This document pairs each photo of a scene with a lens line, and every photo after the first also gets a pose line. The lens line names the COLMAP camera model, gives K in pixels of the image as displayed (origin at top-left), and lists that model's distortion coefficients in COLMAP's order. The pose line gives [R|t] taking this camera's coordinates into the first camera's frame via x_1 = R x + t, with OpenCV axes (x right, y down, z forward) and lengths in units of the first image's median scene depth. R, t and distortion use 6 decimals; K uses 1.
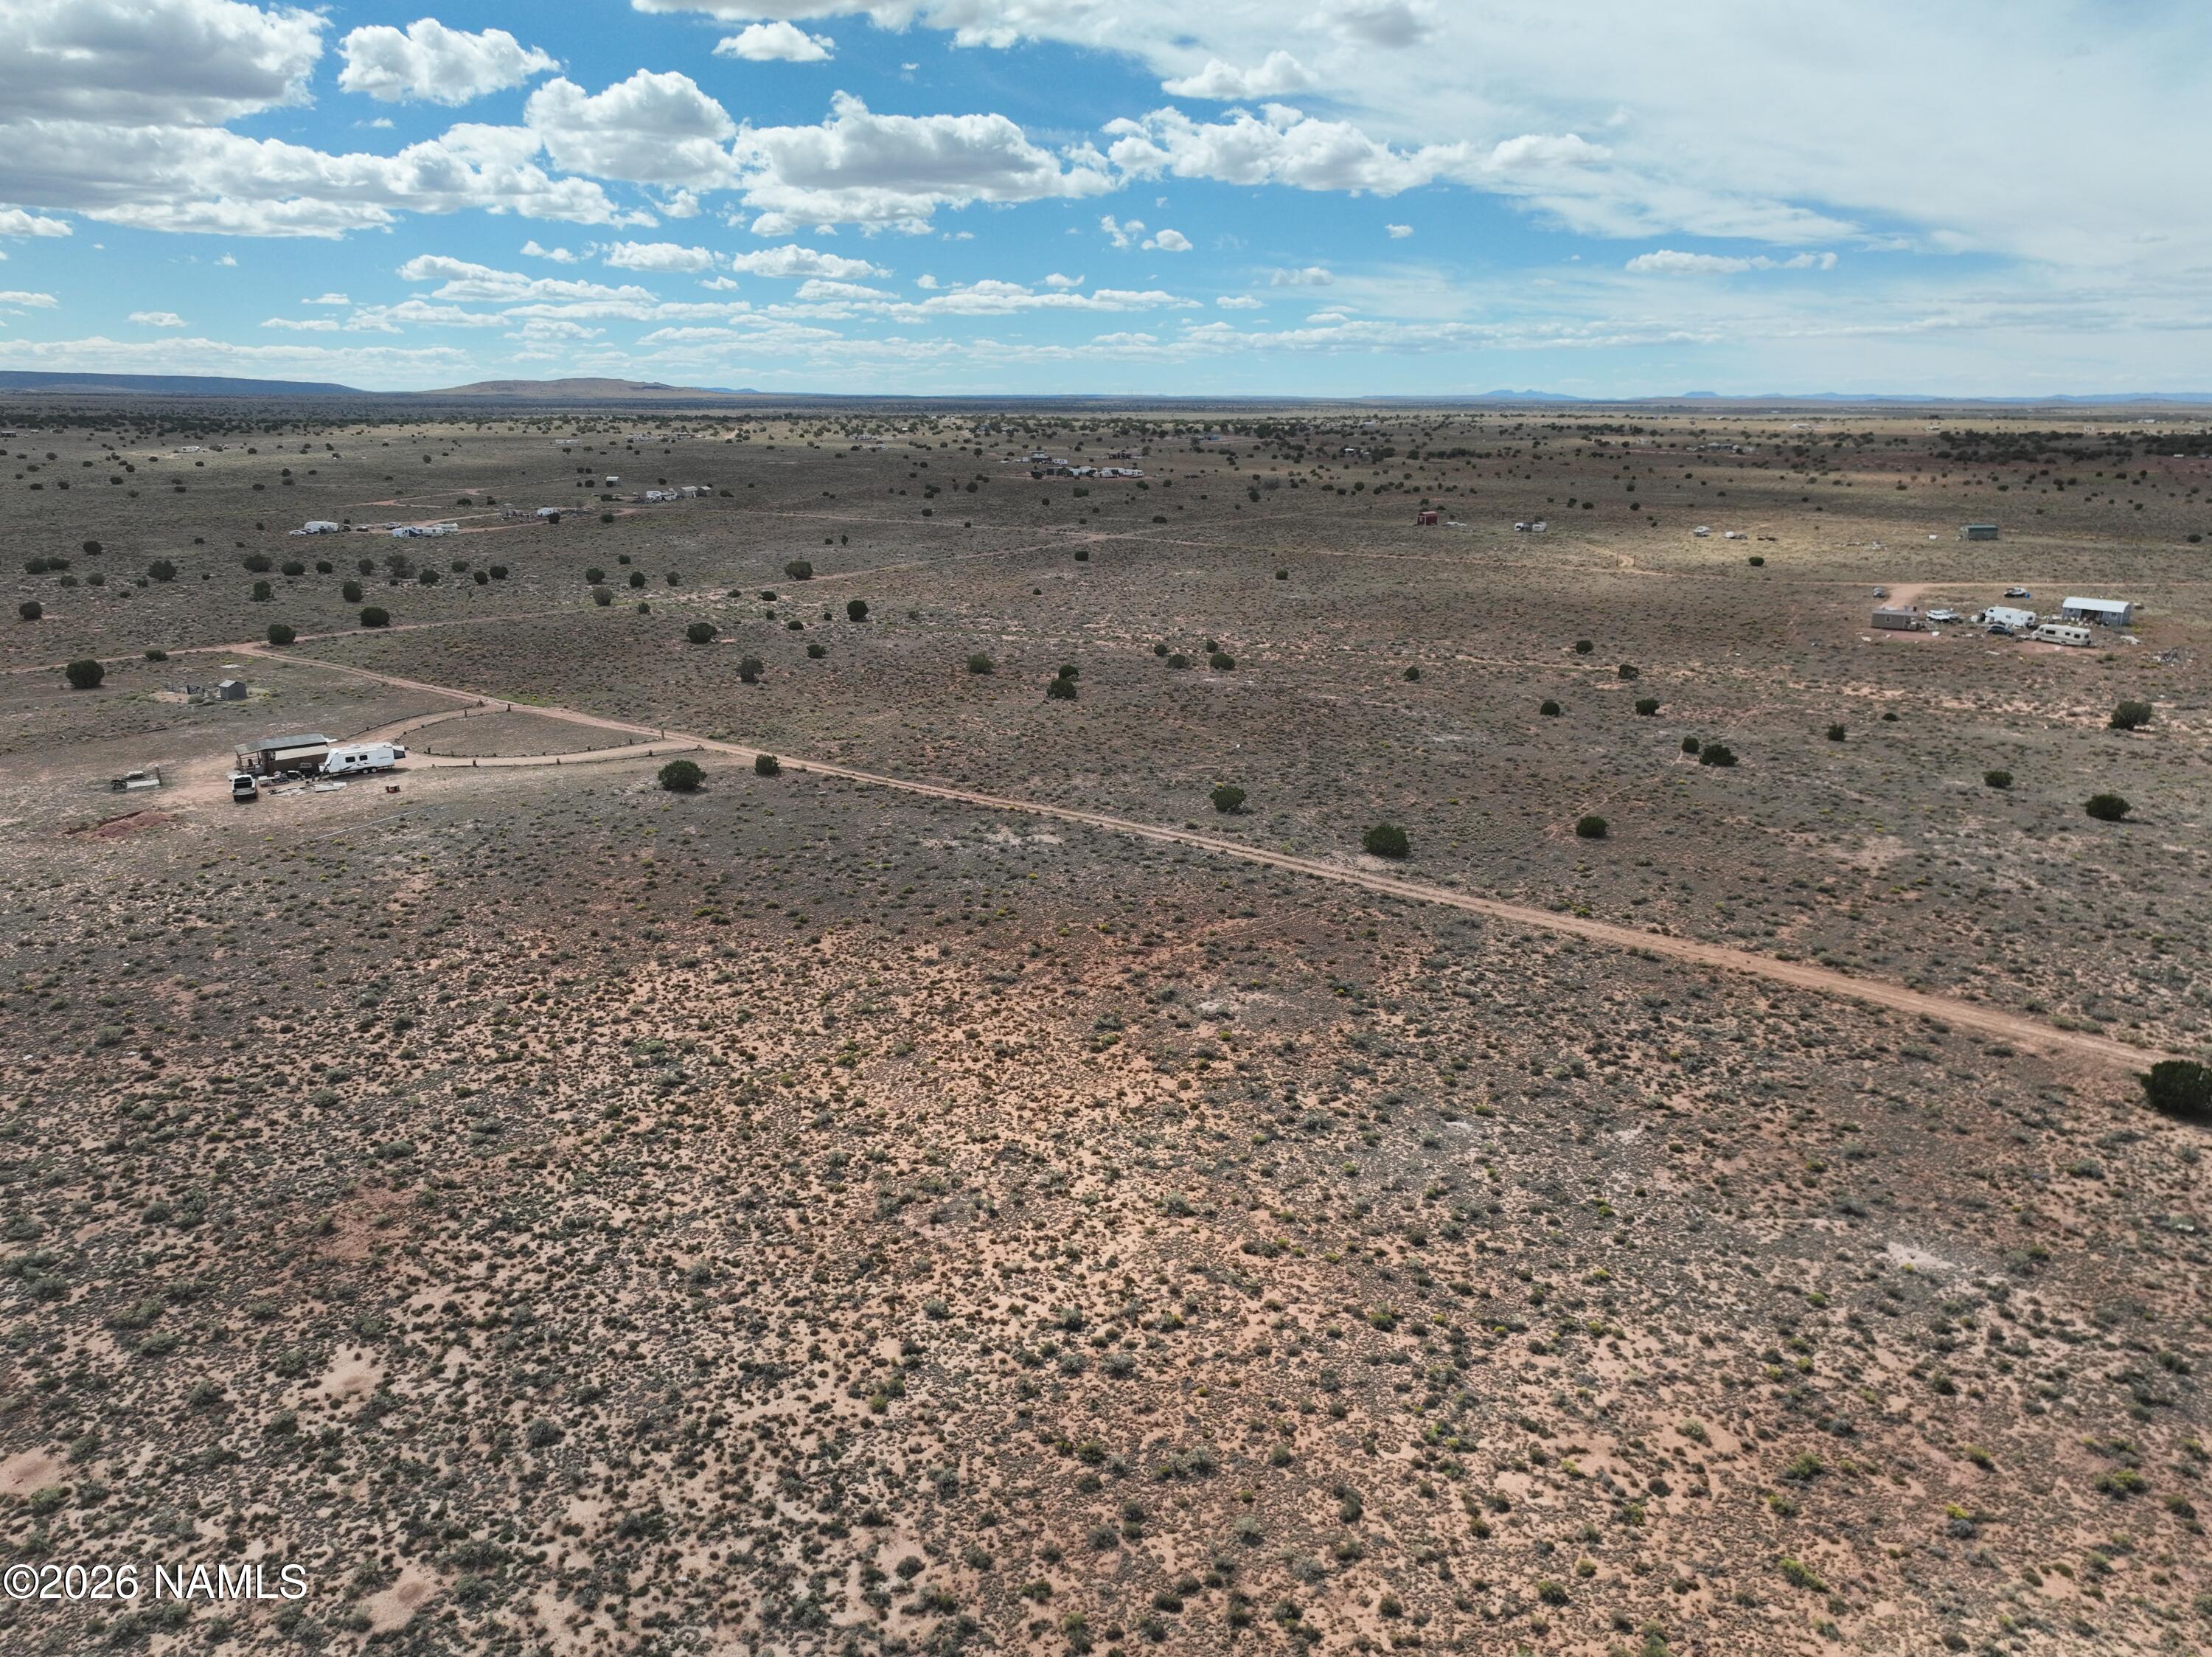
lens RADIAL K [[1557.2, 0, 1106.7], [0, 1557.2, 844.6], [0, 0, 1]] dist [-0.005326, 0.021990]
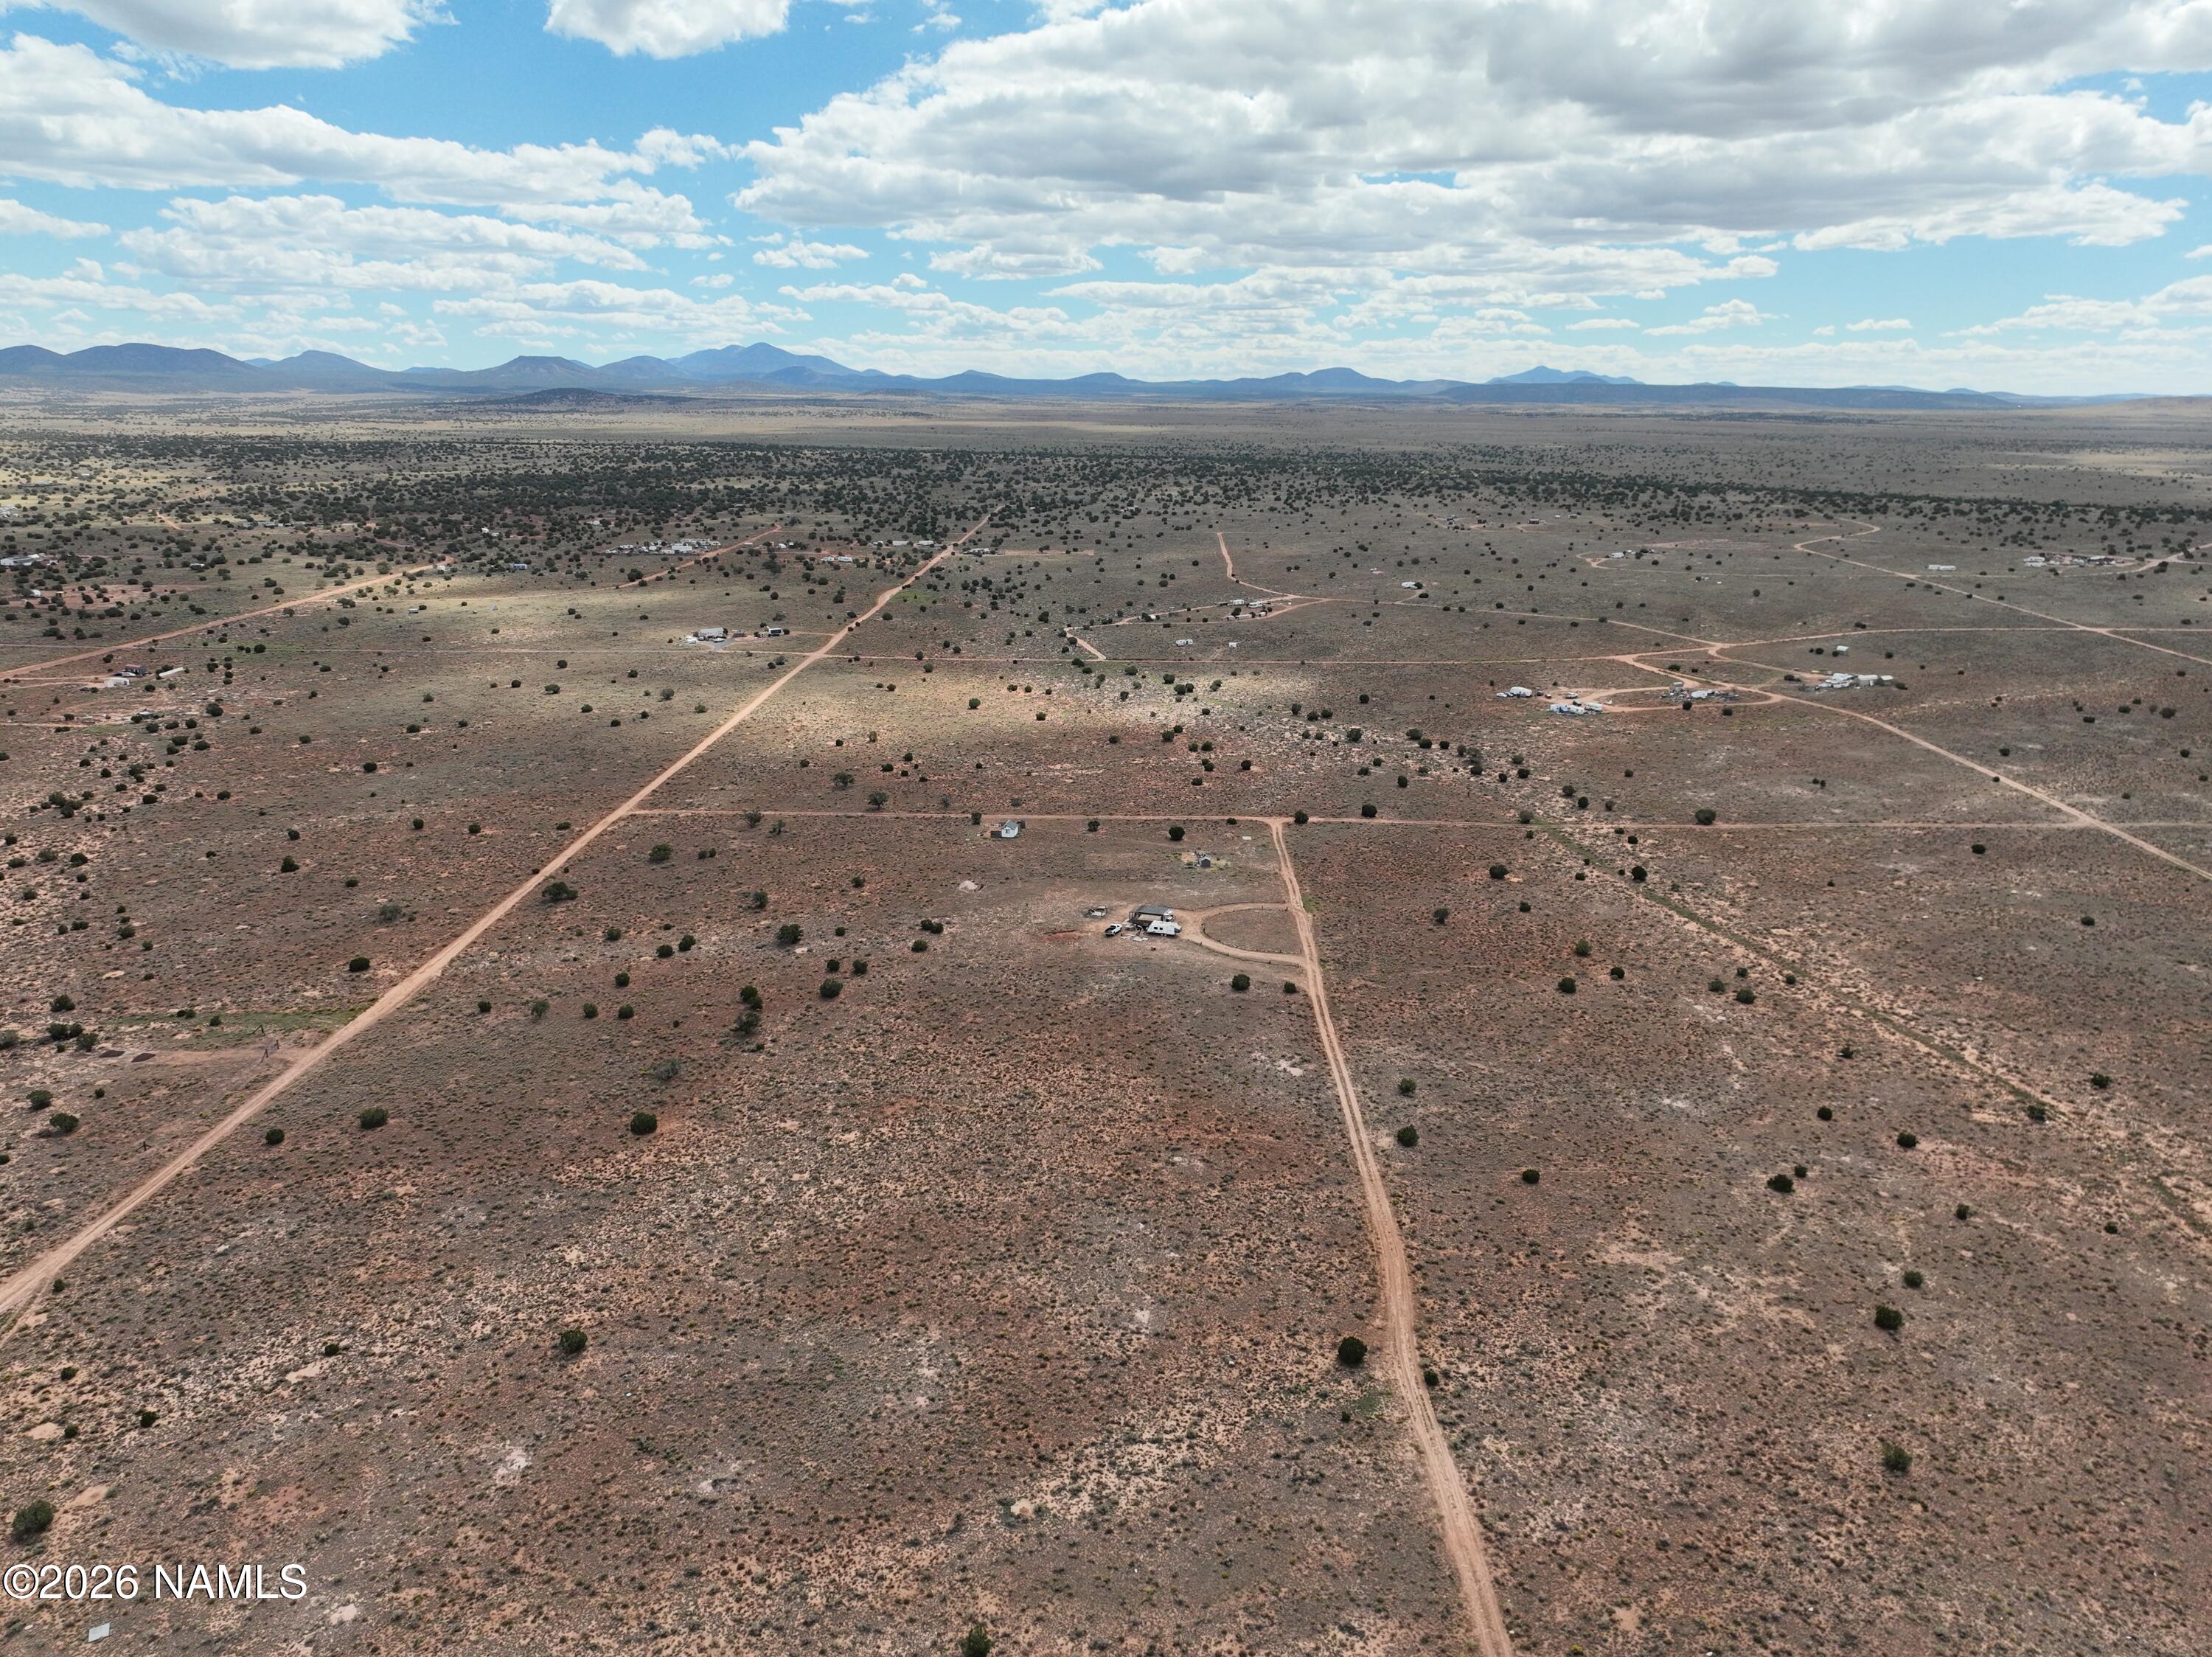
lens RADIAL K [[1557.2, 0, 1101.9], [0, 1557.2, 834.1], [0, 0, 1]] dist [-0.005326, 0.021990]
pose [[0.576589, 0.226452, -0.785025, 1.918094], [-0.230684, 0.966851, 0.109469, -0.670058], [0.783792, 0.117974, 0.609715, -0.678518]]
